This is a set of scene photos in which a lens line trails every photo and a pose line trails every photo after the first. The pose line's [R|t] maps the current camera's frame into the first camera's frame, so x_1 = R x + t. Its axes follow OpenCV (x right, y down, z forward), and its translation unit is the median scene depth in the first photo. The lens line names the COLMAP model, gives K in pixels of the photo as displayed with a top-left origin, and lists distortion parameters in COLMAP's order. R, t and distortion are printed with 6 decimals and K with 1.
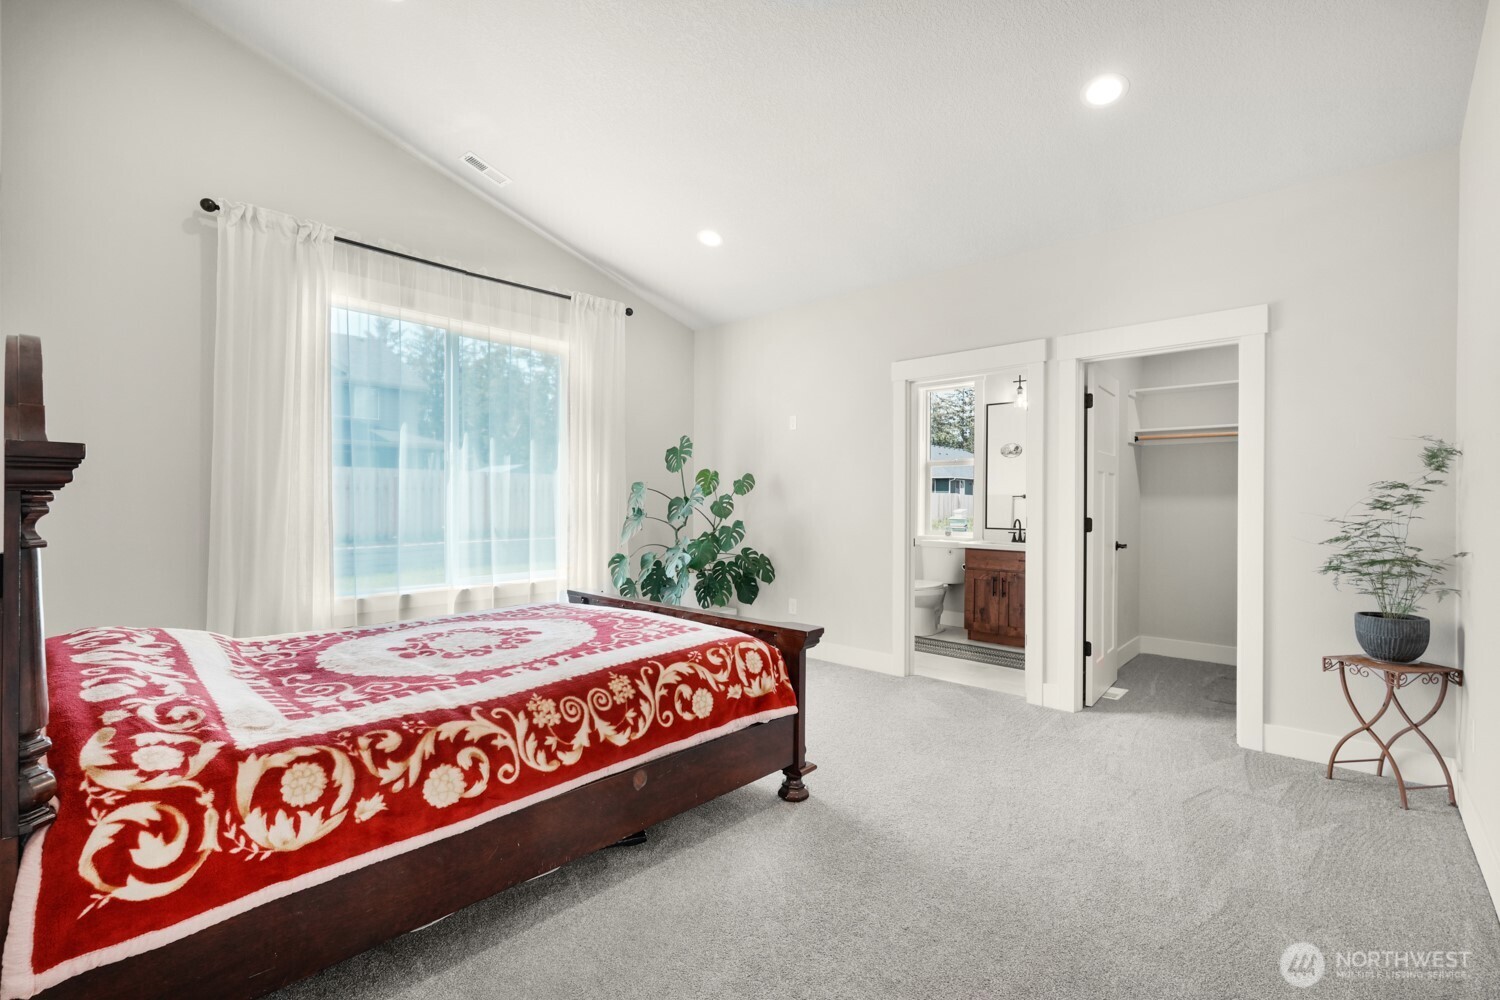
lens RADIAL K [[674.7, 0, 750.7], [0, 674.7, 501.5], [0, 0, 1]] dist [-0.001538, -0.000134]
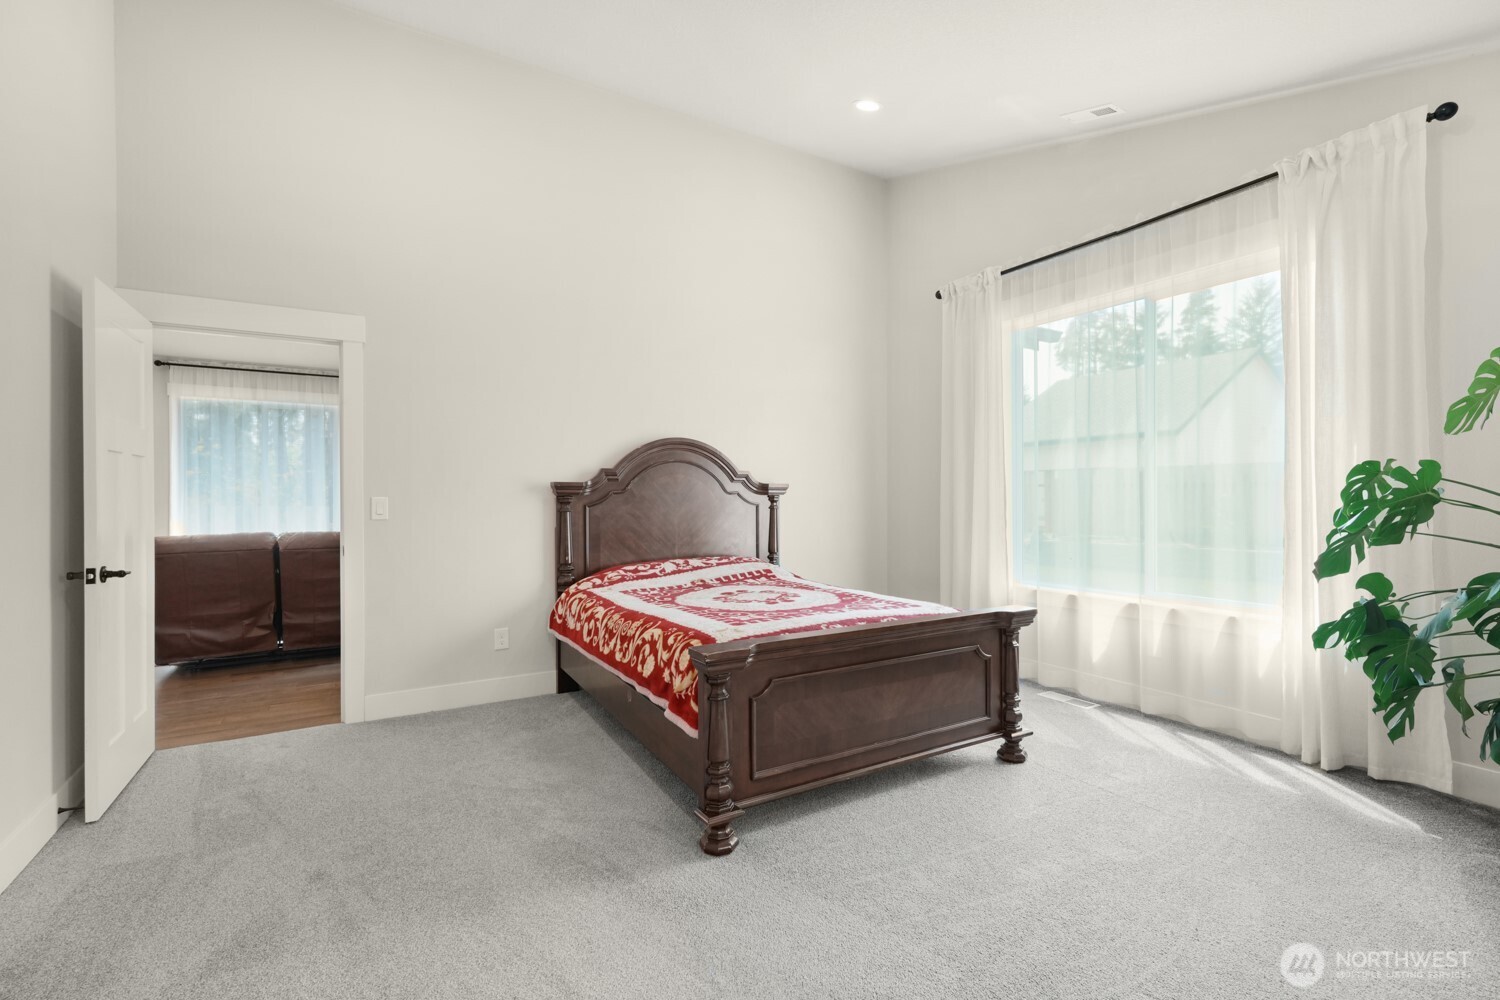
lens RADIAL K [[668.1, 0, 751.7], [0, 668.1, 504.3], [0, 0, 1]] dist [0.000233, -0.000133]
pose [[-0.301149, 0.002156, -0.953575, 0.545215], [-0.002088, 0.999994, 0.002921, 0.004965], [0.953575, 0.002871, -0.301143, 0.832951]]
